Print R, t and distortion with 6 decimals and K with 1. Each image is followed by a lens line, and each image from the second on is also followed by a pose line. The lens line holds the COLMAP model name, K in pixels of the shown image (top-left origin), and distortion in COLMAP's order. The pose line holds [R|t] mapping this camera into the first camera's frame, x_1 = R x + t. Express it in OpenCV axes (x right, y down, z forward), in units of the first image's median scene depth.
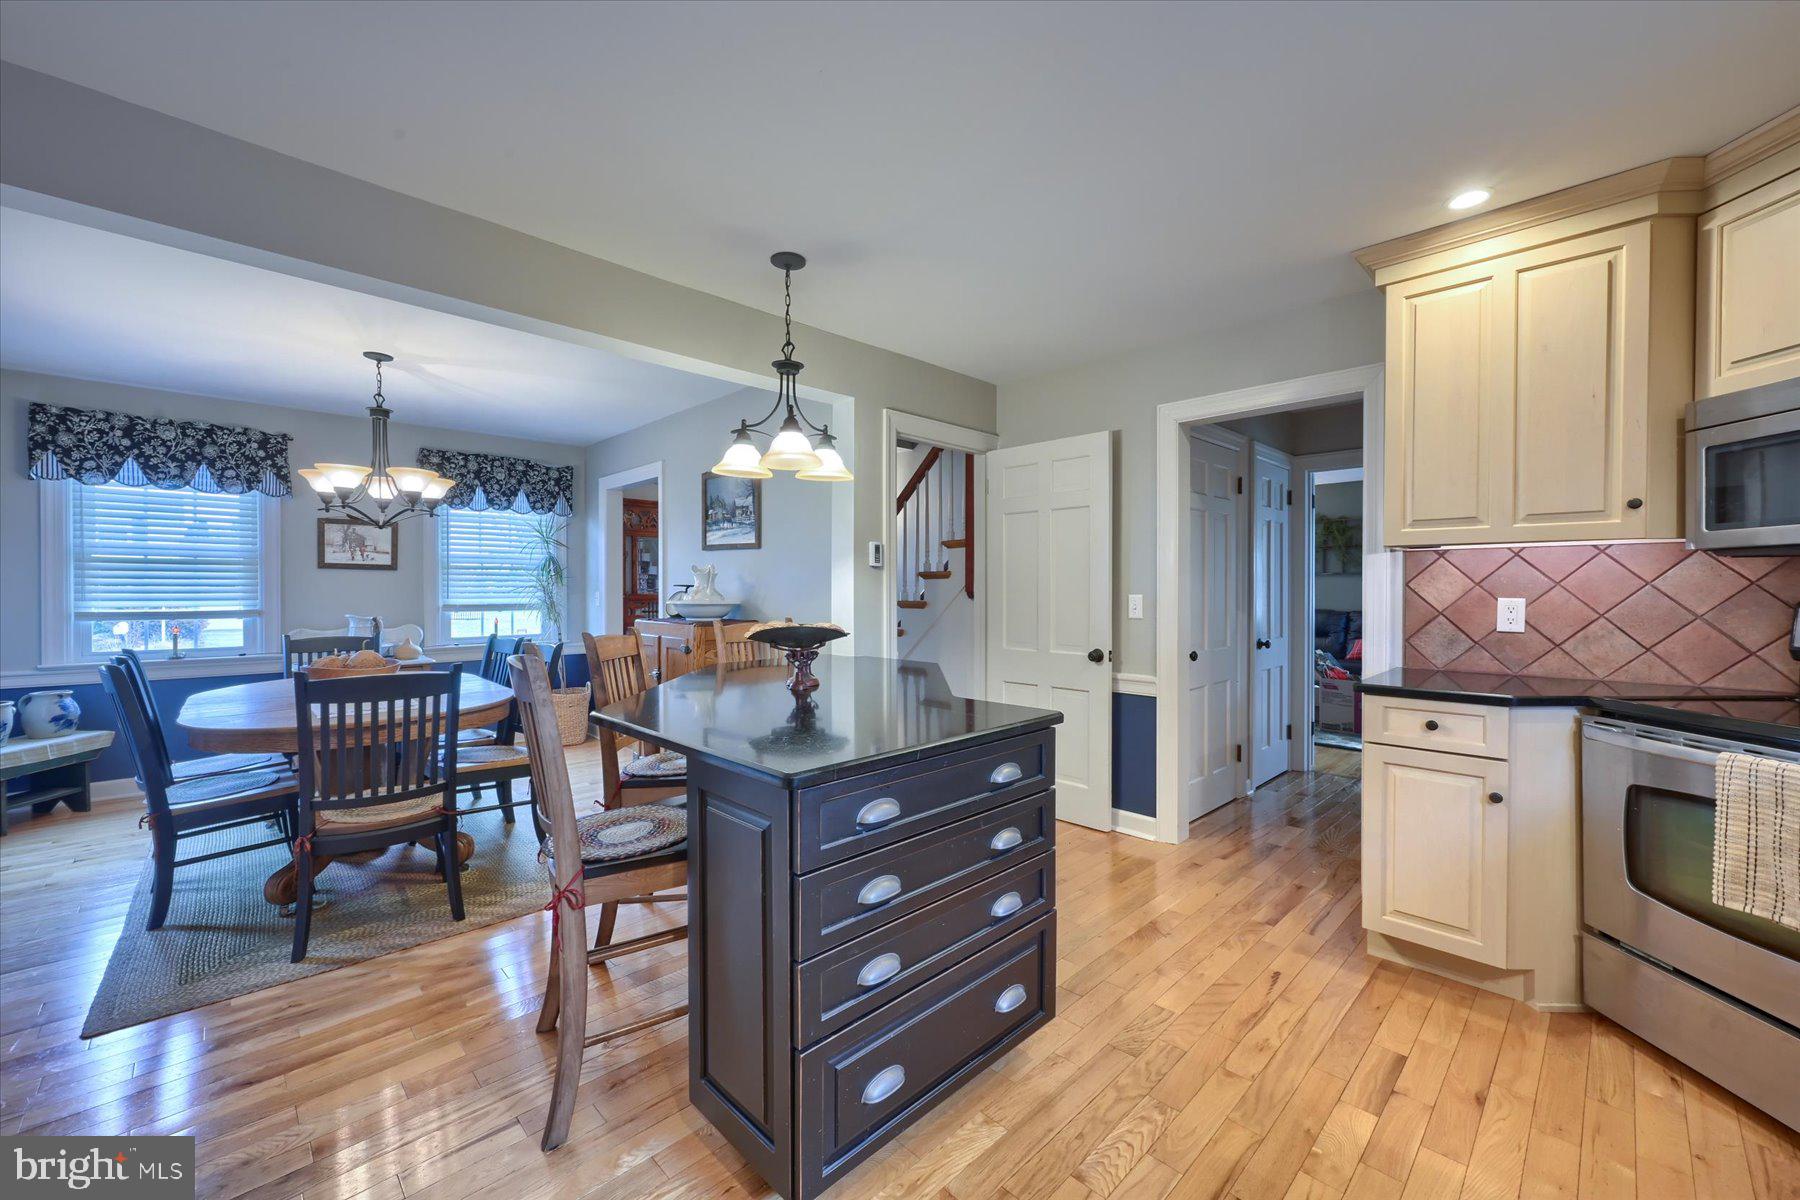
lens RADIAL K [[712.3, 0, 900.1], [0, 712.3, 595.8], [0, 0, 1]] dist [0.002246, 0.000432]
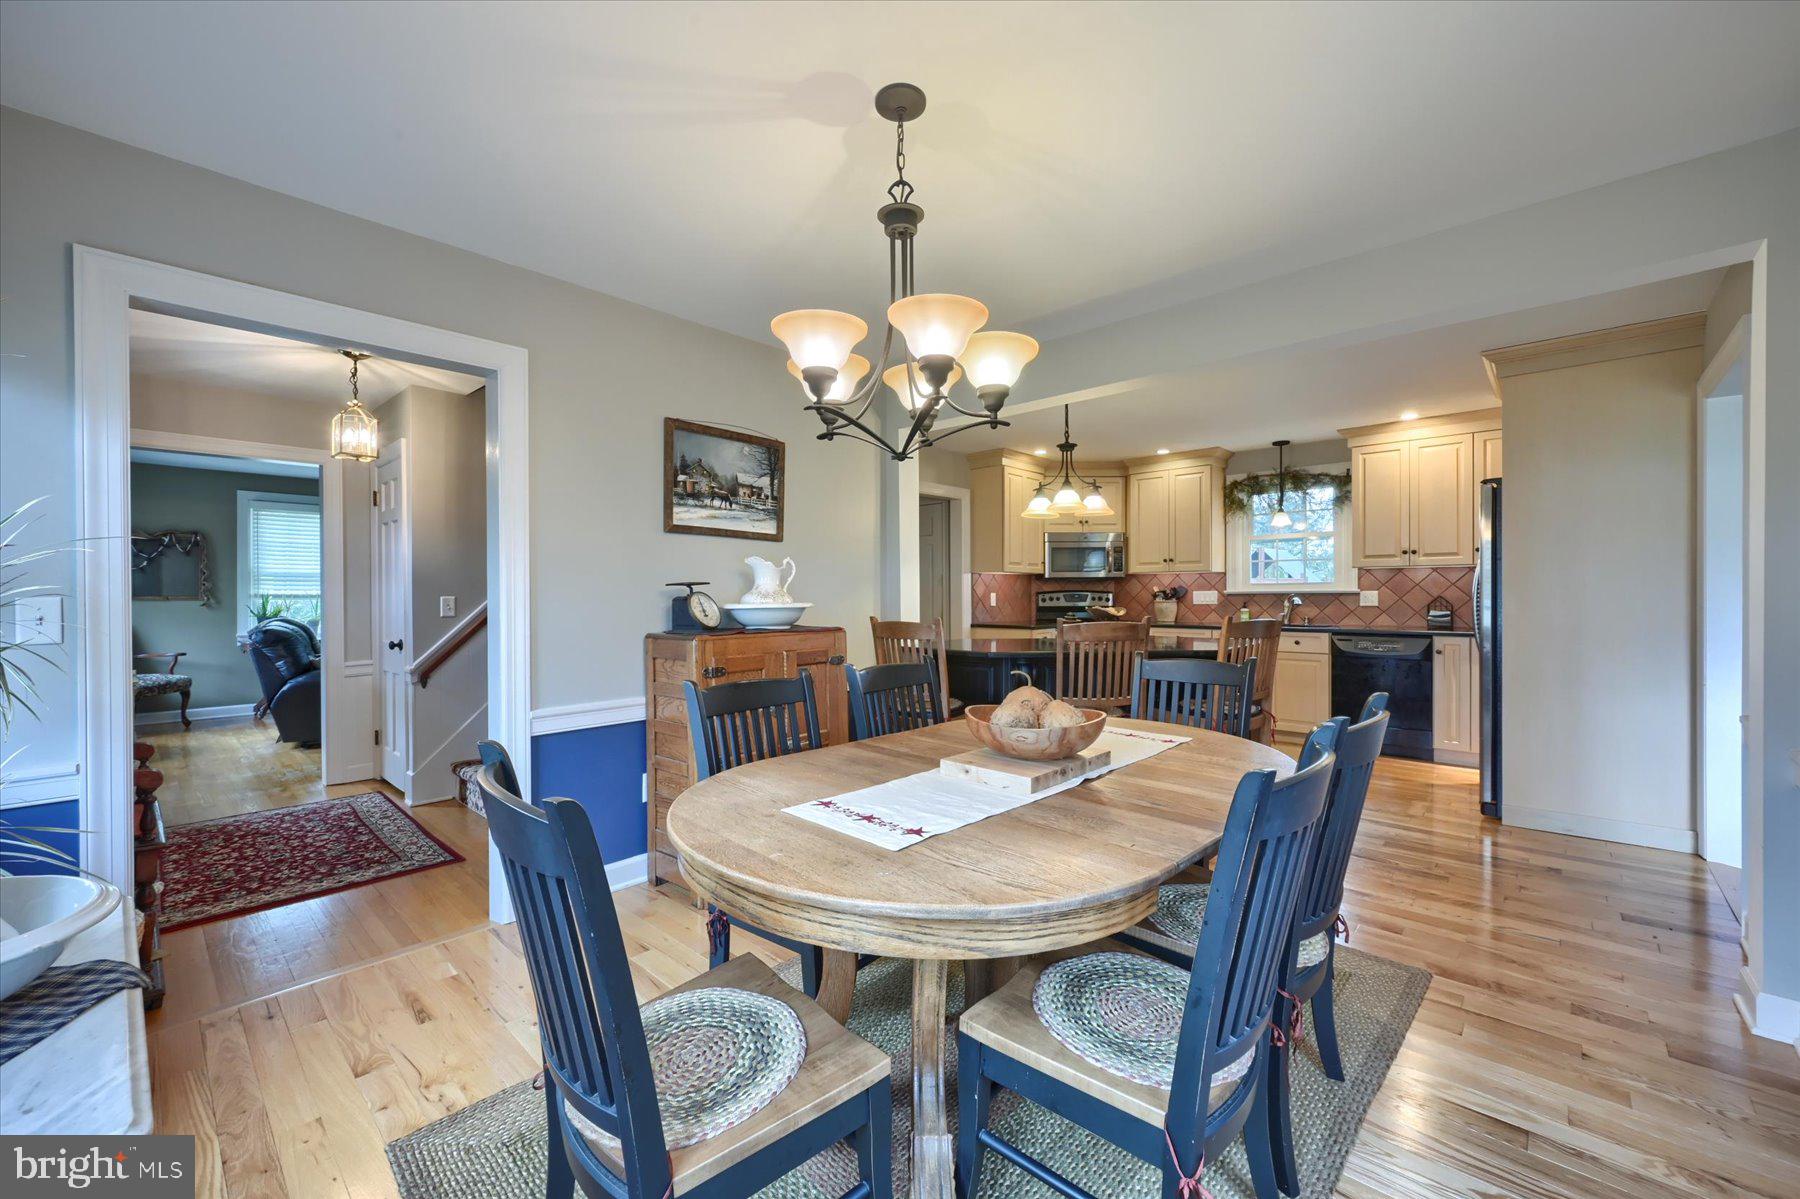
lens RADIAL K [[712.3, 0, 900.1], [0, 712.3, 595.3], [0, 0, 1]] dist [0.002246, 0.000432]
pose [[-0.047424, -0.004011, 0.998867, -1.047146], [0.015342, 0.999871, 0.004743, -0.003506], [-0.998757, 0.015550, -0.047356, 0.886781]]
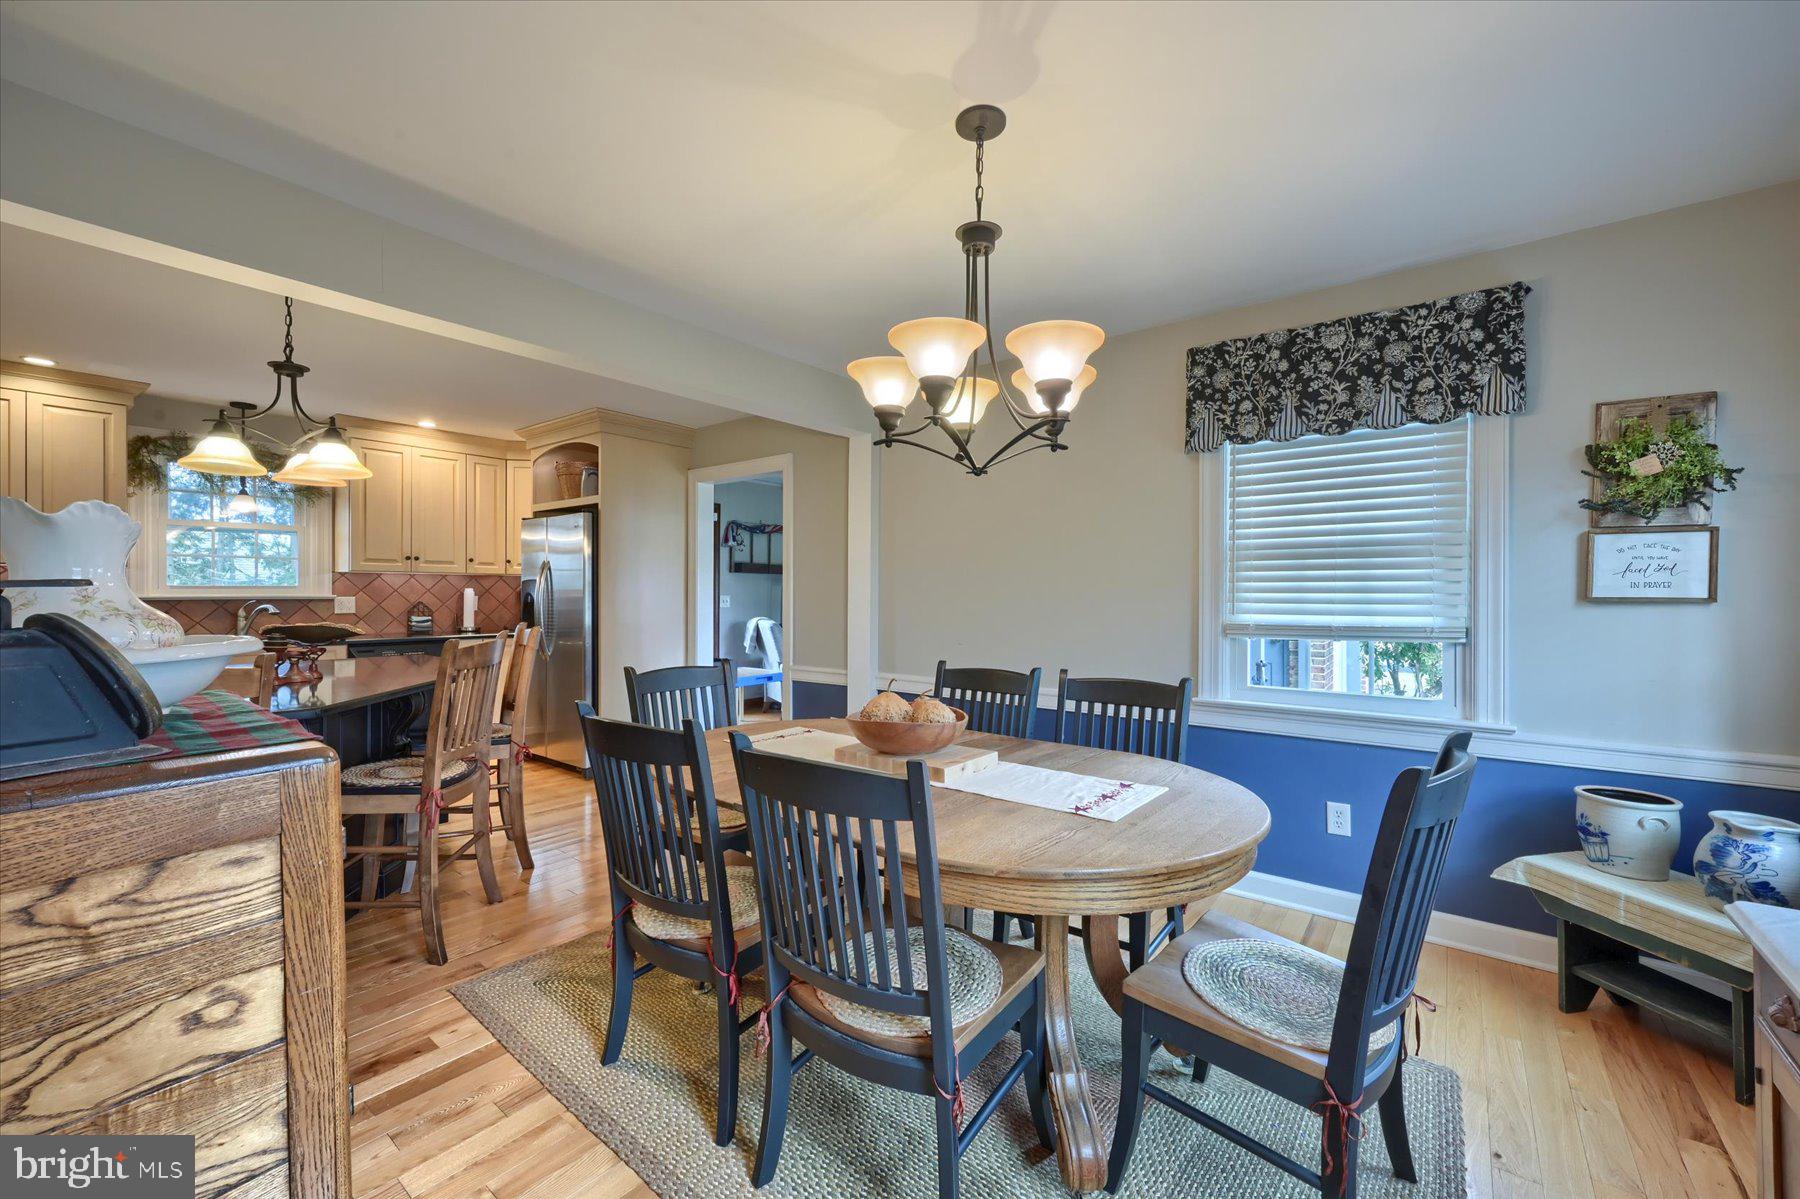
lens RADIAL K [[712.3, 0, 900.1], [0, 712.3, 595.3], [0, 0, 1]] dist [0.002246, 0.000432]
pose [[-0.991893, -0.003991, -0.127012, -0.532523], [-0.005600, 0.999908, 0.012316, -0.014634], [0.126951, 0.012928, -0.991825, 1.277337]]
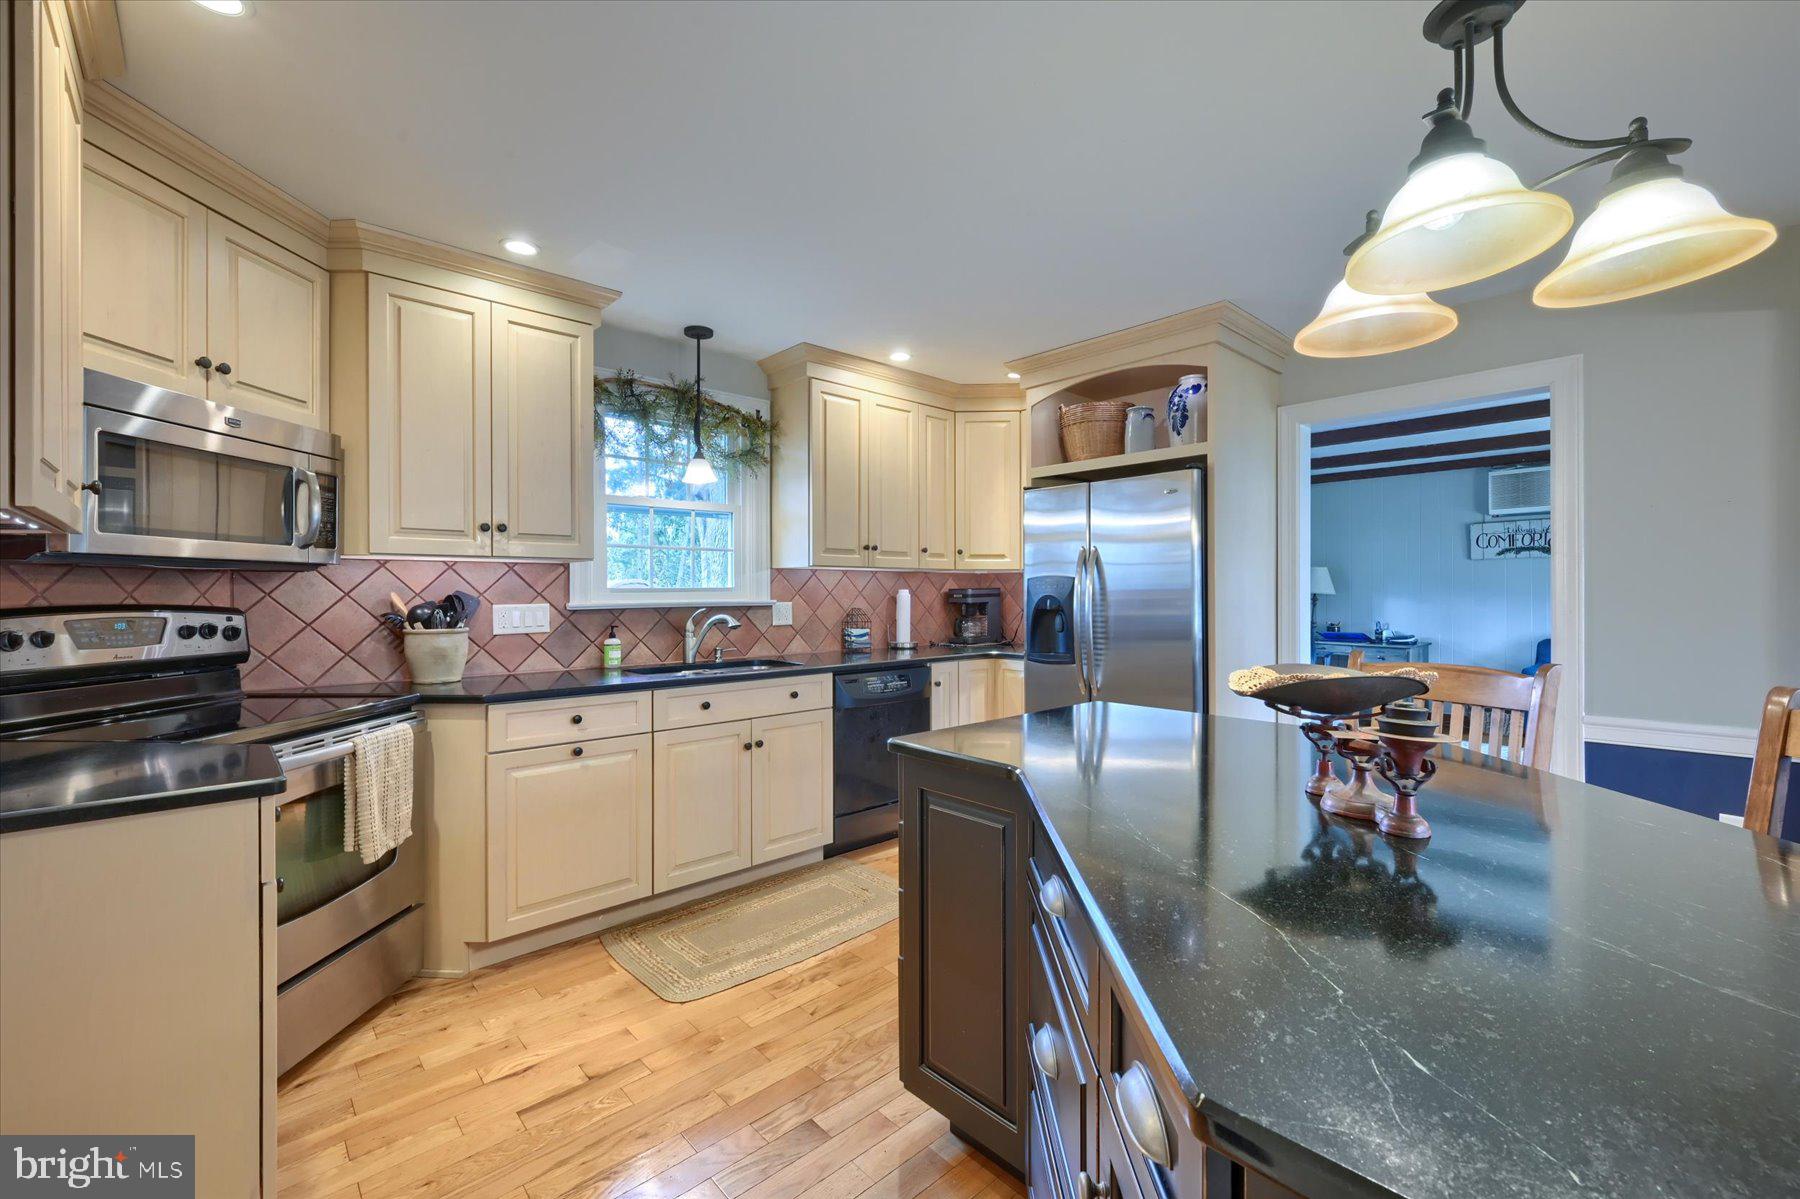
lens RADIAL K [[742.9, 0, 900.7], [0, 742.9, 594.1], [0, 0, 1]] dist [-0.001069, 0.000173]
pose [[-0.999502, 0.002584, 0.031445, 0.083755], [0.002941, 0.999932, 0.011317, -0.011899], [-0.031414, 0.011403, -0.999441, 0.860944]]
